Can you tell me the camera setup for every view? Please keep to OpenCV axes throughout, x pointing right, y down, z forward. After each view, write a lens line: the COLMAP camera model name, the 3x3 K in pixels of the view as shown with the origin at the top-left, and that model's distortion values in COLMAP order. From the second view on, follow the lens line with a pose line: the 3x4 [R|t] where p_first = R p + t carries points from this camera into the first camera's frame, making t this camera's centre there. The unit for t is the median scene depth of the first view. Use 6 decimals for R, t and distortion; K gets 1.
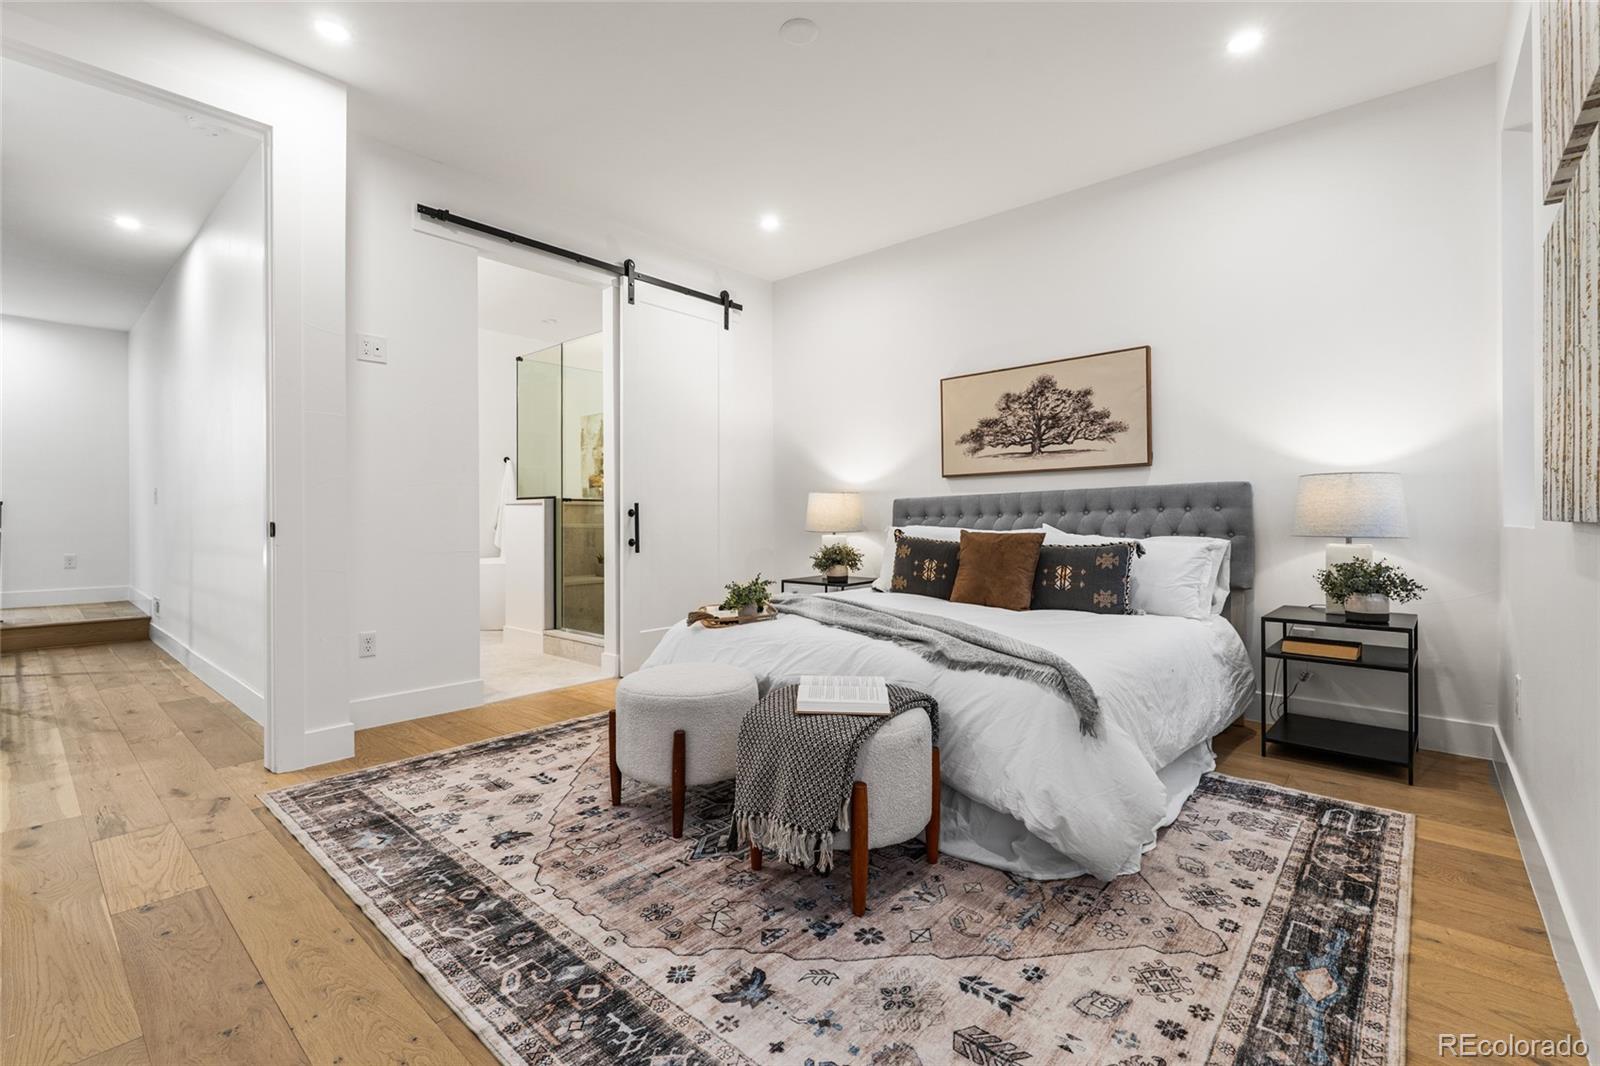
lens RADIAL K [[710.3, 0, 794.2], [0, 710.3, 519.0], [0, 0, 1]] dist [-0.000596, 0.000346]
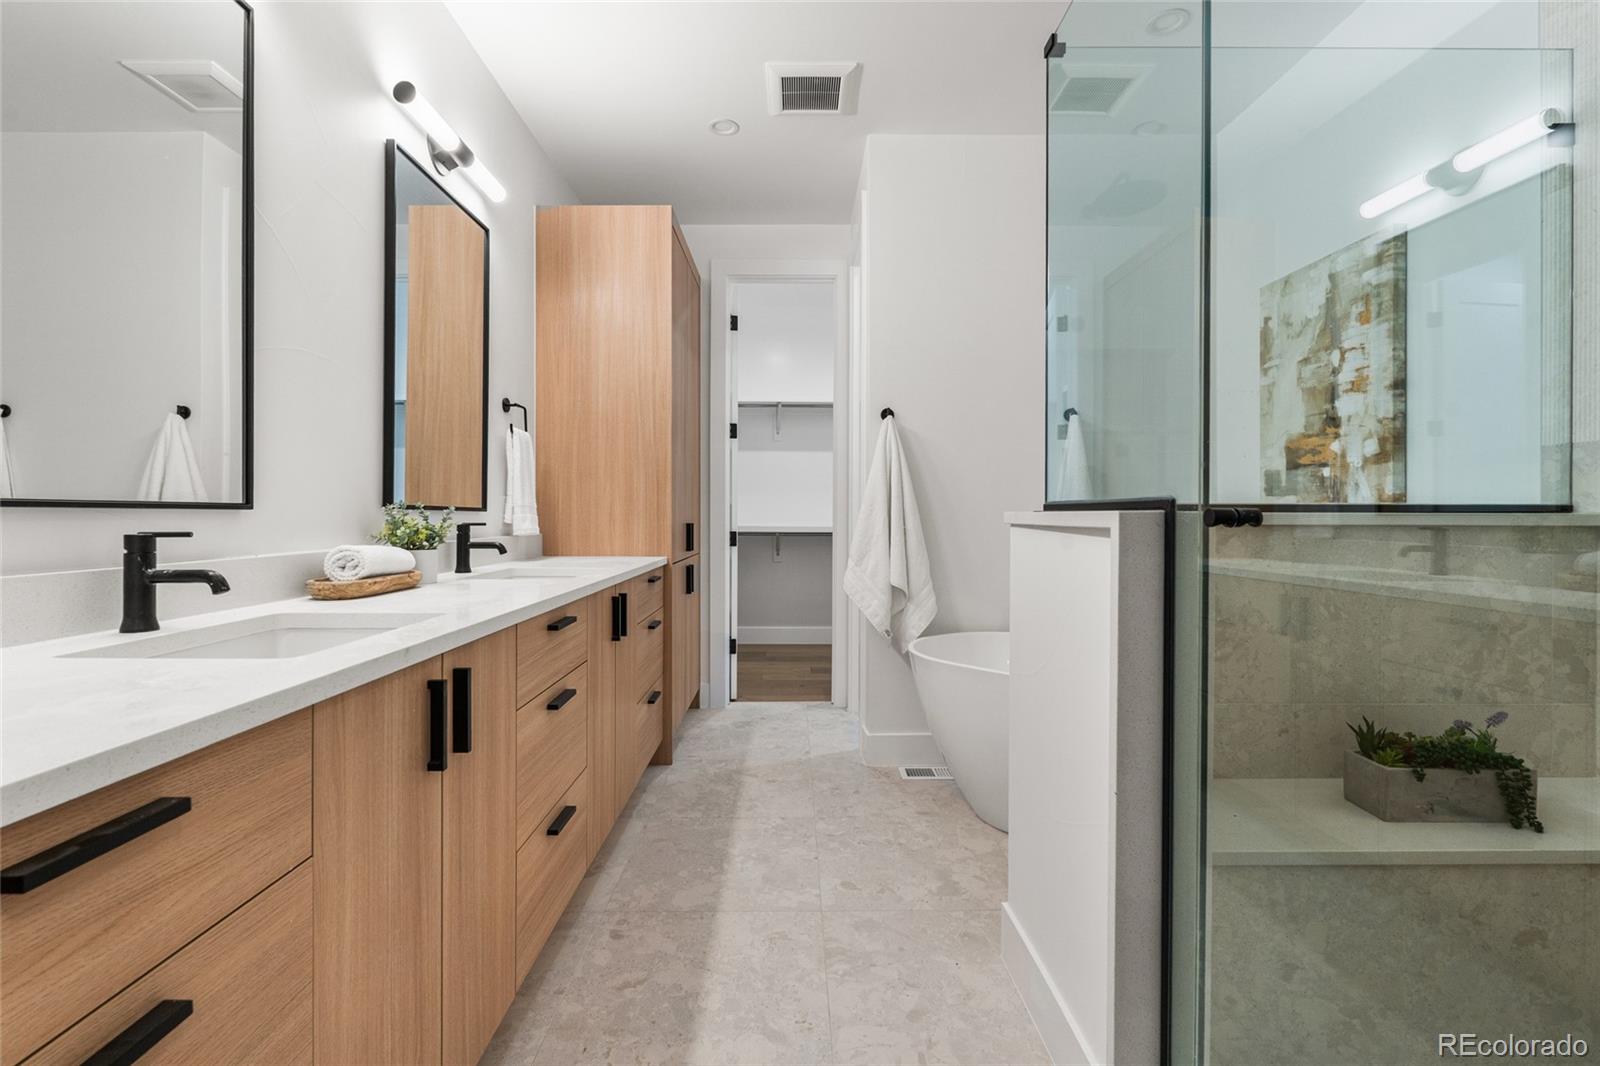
lens RADIAL K [[710.3, 0, 794.2], [0, 710.3, 519.0], [0, 0, 1]] dist [-0.000596, 0.000346]
pose [[0.665738, 0.004299, -0.746173, -0.186660], [-0.002152, 0.999990, 0.003841, -0.019345], [0.746183, -0.000951, 0.665741, 0.571971]]
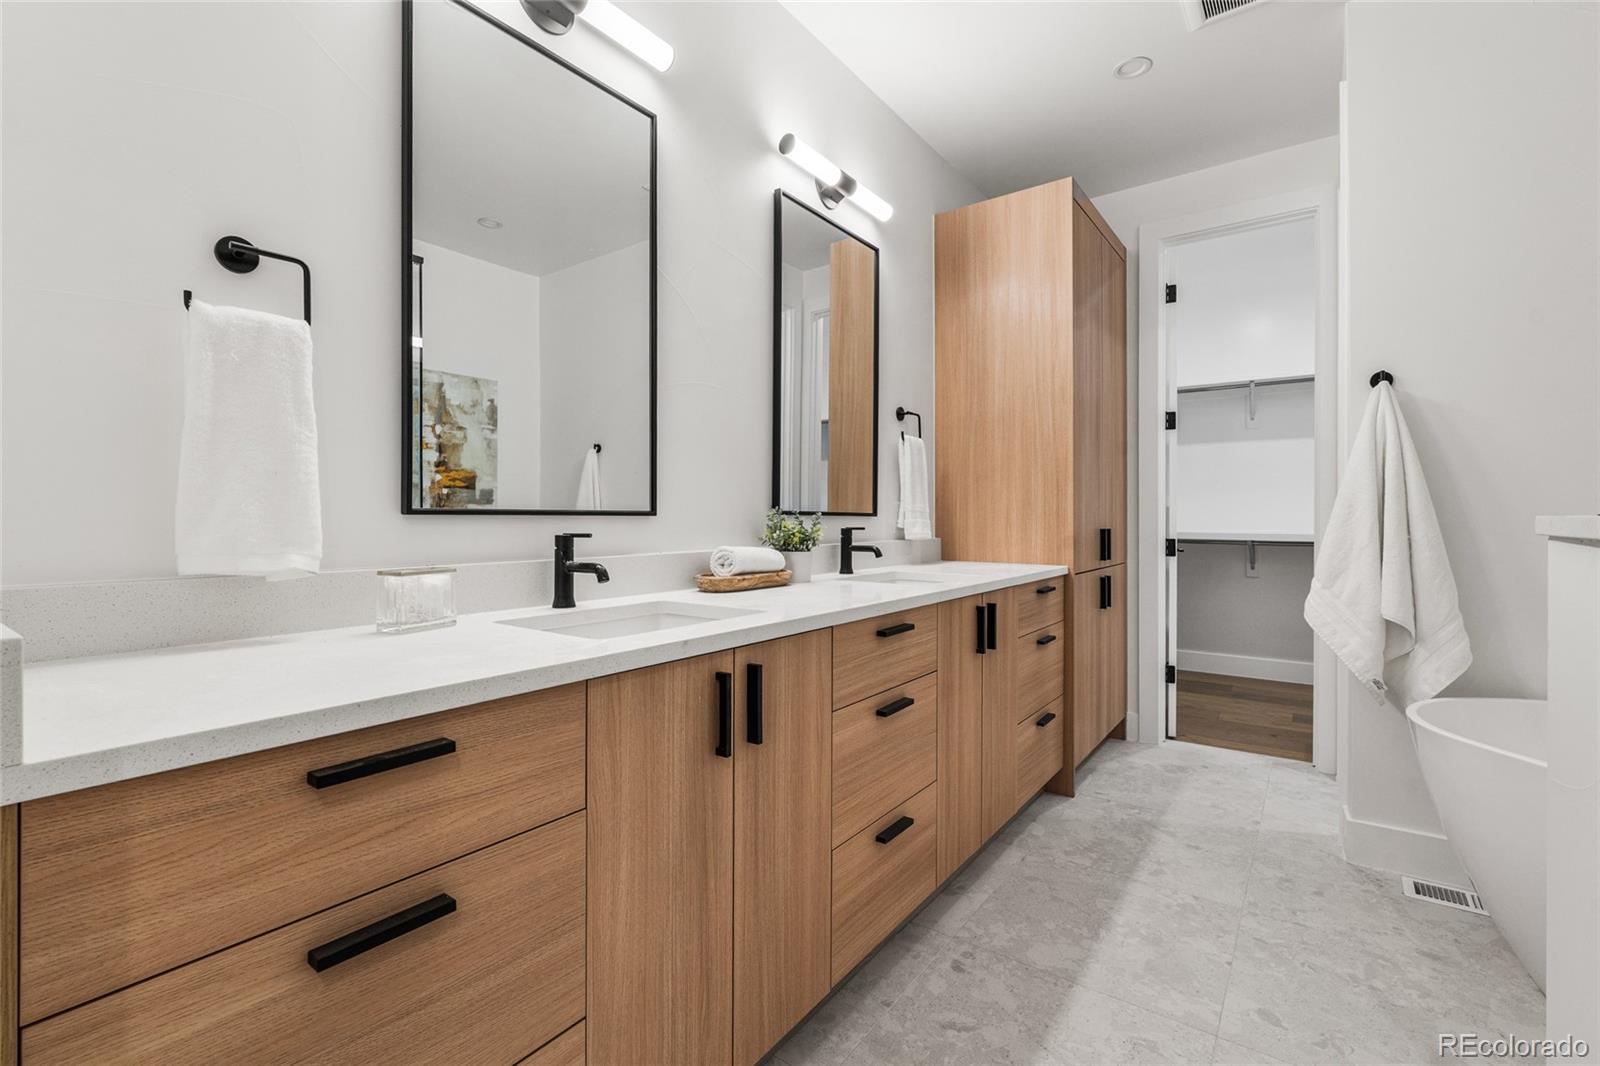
lens RADIAL K [[710.3, 0, 794.2], [0, 710.3, 519.0], [0, 0, 1]] dist [-0.000596, 0.000346]
pose [[0.086724, -0.000061, -0.996232, -0.184709], [-0.002482, 0.999997, -0.000277, -0.019870], [0.996229, 0.002497, 0.086723, 0.618197]]
